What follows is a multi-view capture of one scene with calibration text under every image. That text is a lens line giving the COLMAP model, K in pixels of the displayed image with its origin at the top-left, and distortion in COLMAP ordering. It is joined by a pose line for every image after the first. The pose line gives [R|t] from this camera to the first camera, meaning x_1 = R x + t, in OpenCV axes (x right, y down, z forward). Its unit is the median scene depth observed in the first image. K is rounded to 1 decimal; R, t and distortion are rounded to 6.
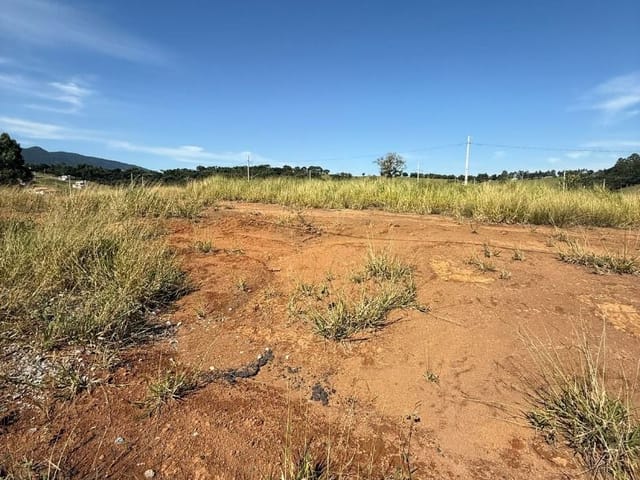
lens RADIAL K [[337.6, 0, 320.2], [0, 337.6, 235.6], [0, 0, 1]] dist [-0.001025, 0.000596]
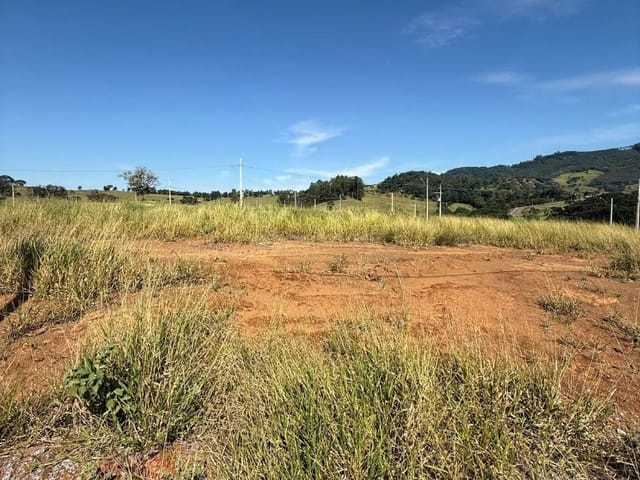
lens RADIAL K [[337.6, 0, 317.3], [0, 337.6, 242.1], [0, 0, 1]] dist [-0.001025, 0.000596]
pose [[0.737363, -0.073575, 0.671478, -0.700749], [0.092585, 0.995677, 0.007428, -0.134947], [-0.669122, 0.056692, 0.740987, 0.479476]]
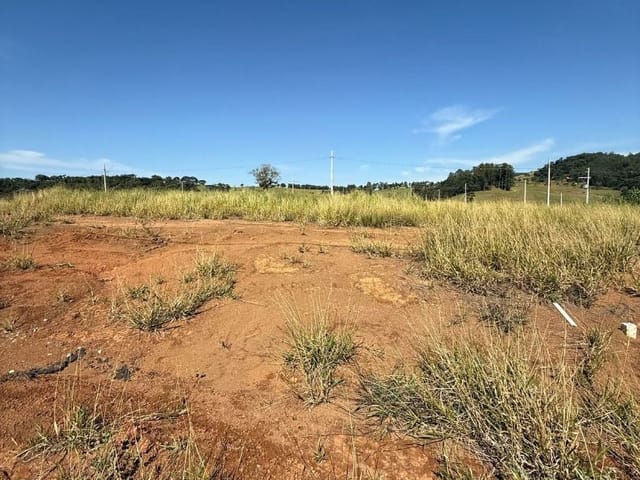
lens RADIAL K [[337.6, 0, 319.3], [0, 337.6, 234.8], [0, 0, 1]] dist [-0.001025, 0.000596]
pose [[0.940325, -0.048231, 0.336844, 0.093043], [0.059456, 0.997964, -0.023081, 0.020076], [-0.335044, 0.041731, 0.941278, -0.121288]]
